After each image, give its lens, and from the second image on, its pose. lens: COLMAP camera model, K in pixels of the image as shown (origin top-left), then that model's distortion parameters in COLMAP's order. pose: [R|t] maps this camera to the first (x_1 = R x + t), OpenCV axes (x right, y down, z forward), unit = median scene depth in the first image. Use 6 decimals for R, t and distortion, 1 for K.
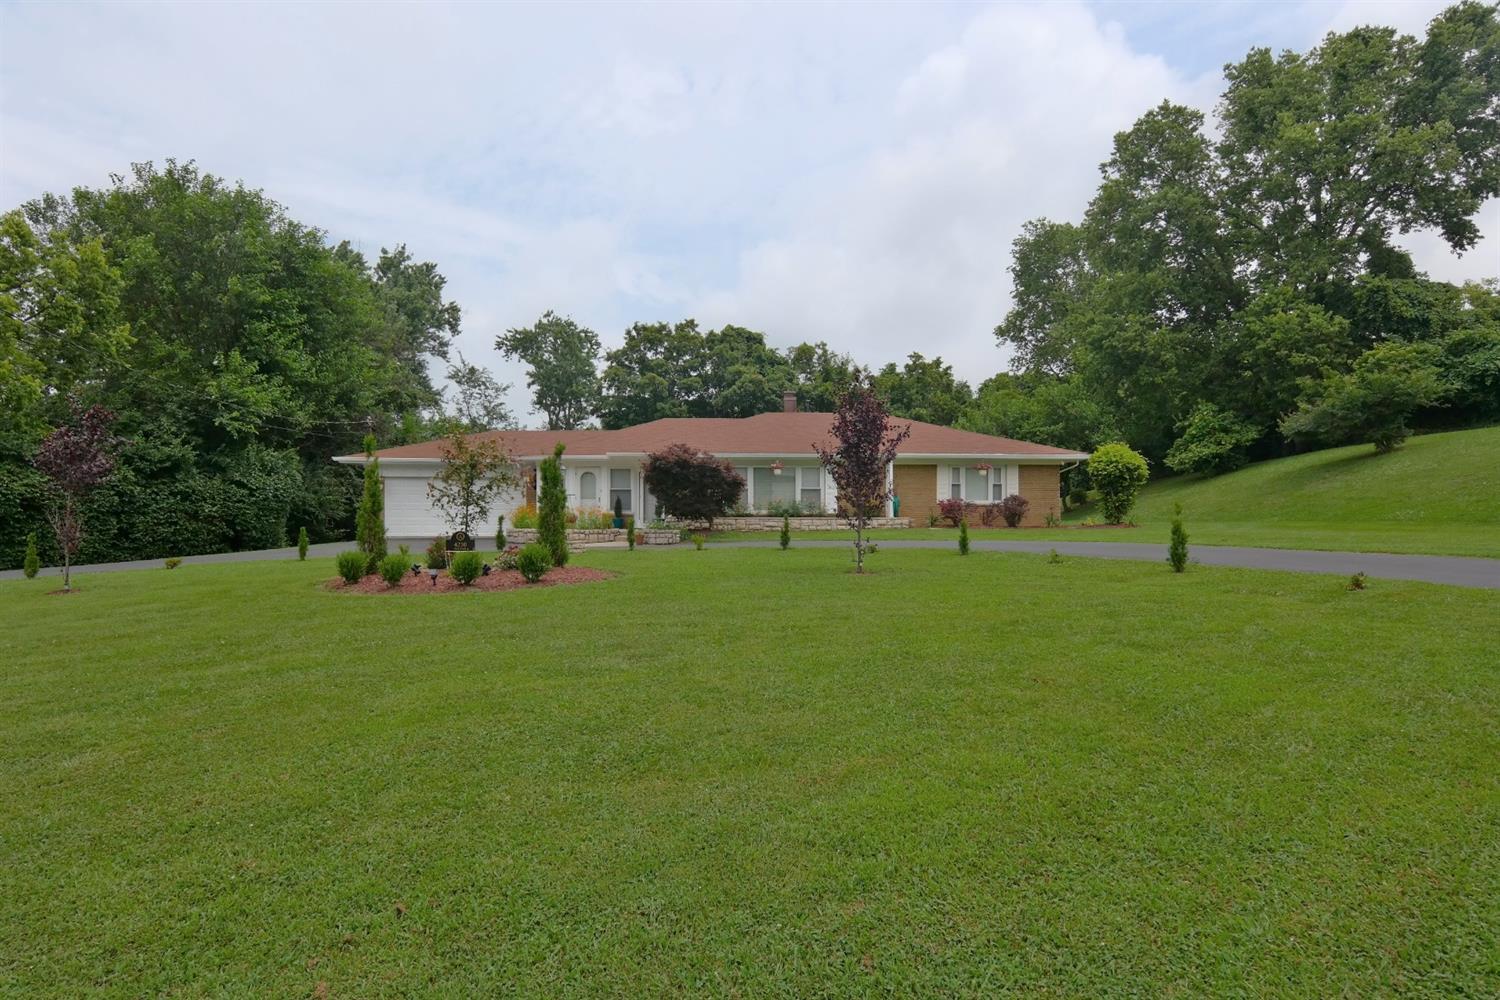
lens RADIAL K [[788.2, 0, 750.0], [0, 788.2, 500.0], [0, 0, 1]] dist [-0.014681, -0.000218]
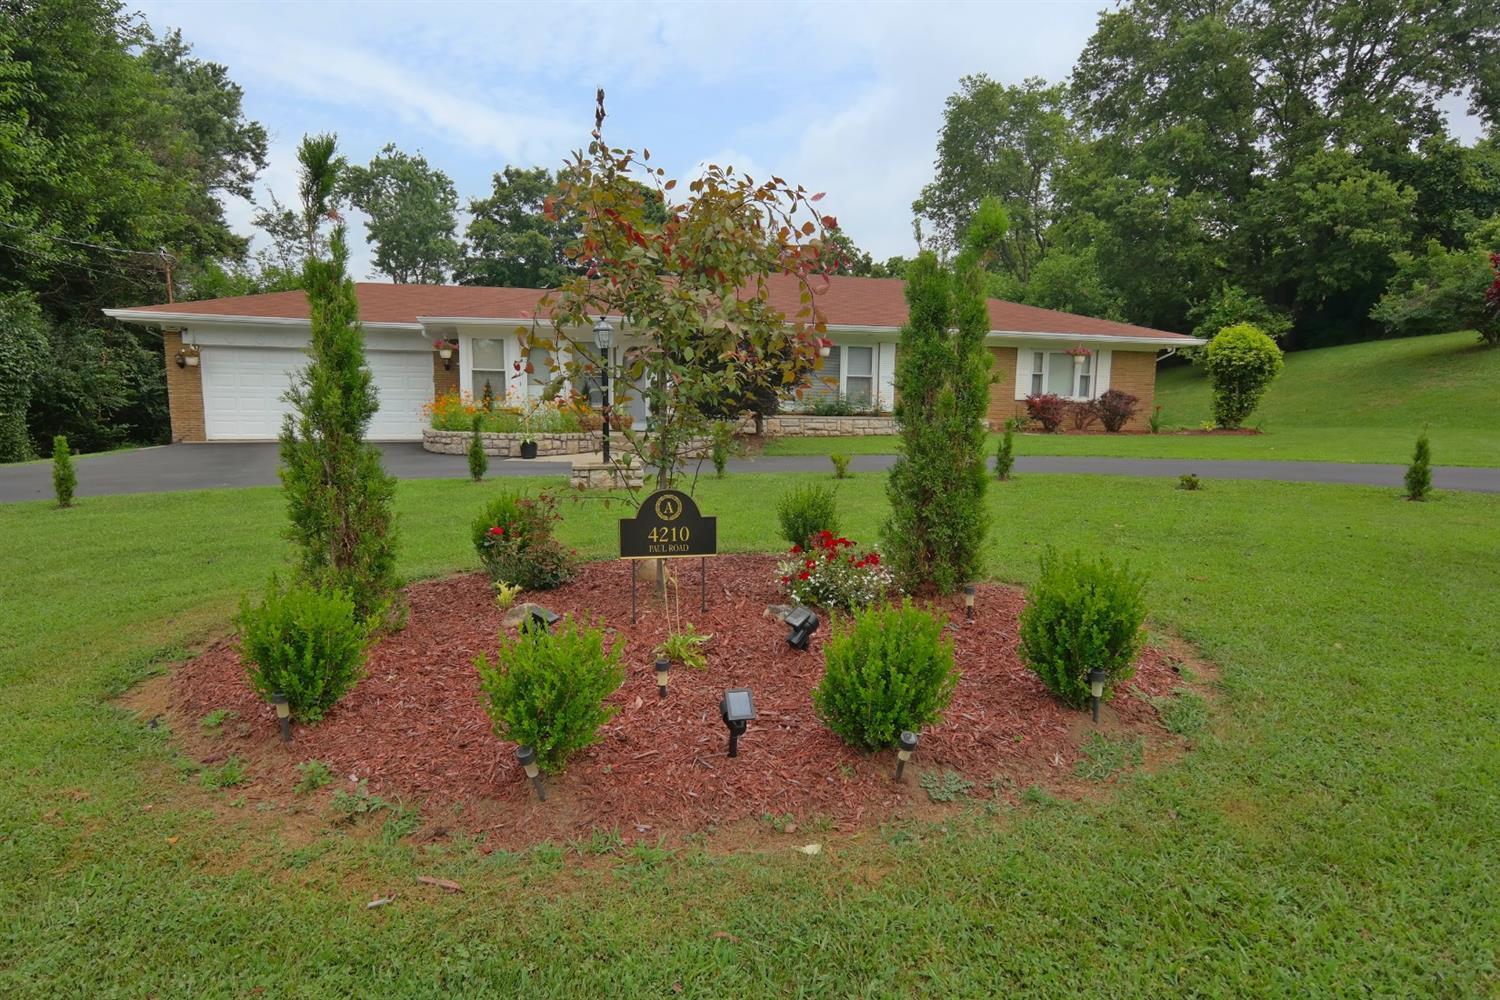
lens RADIAL K [[803.8, 0, 750.0], [0, 803.8, 500.0], [0, 0, 1]] dist [-0.000615, 0.000124]
pose [[0.981839, -0.009964, 0.189456, -0.120346], [-0.015655, 0.990959, 0.133247, 0.000933], [-0.189071, -0.133794, 0.972806, 0.210472]]
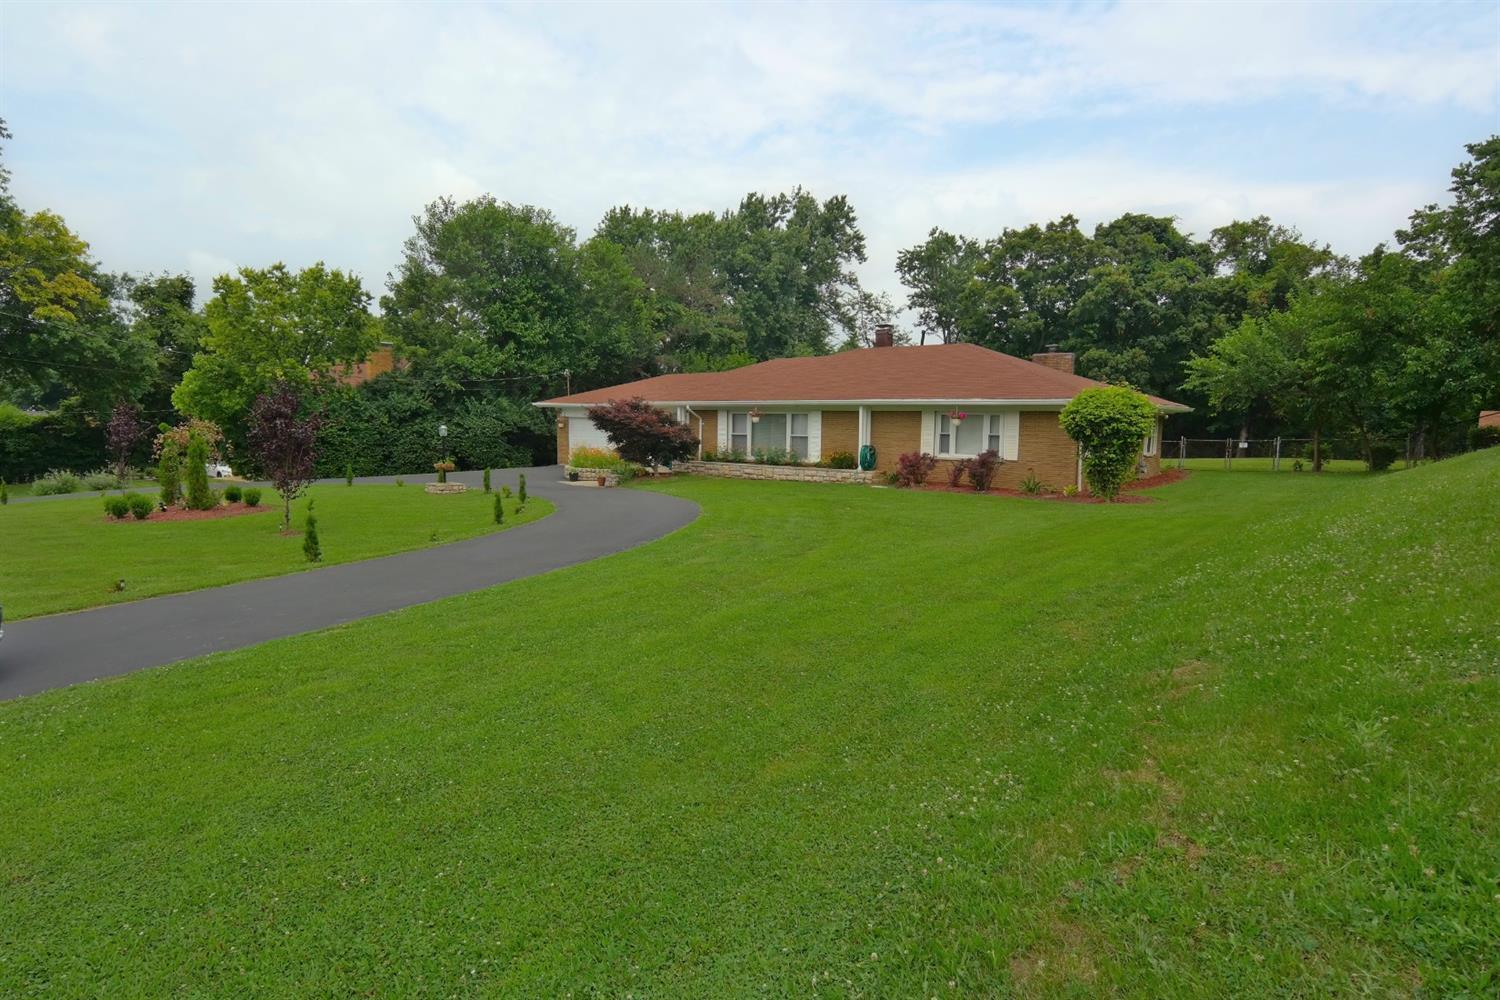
lens RADIAL K [[803.8, 0, 750.0], [0, 803.8, 500.0], [0, 0, 1]] dist [-0.000615, 0.000124]
pose [[0.752731, 0.075778, -0.653952, 0.505400], [-0.000759, 0.993452, 0.114245, -0.036227], [0.658327, -0.085500, 0.747860, 0.158928]]
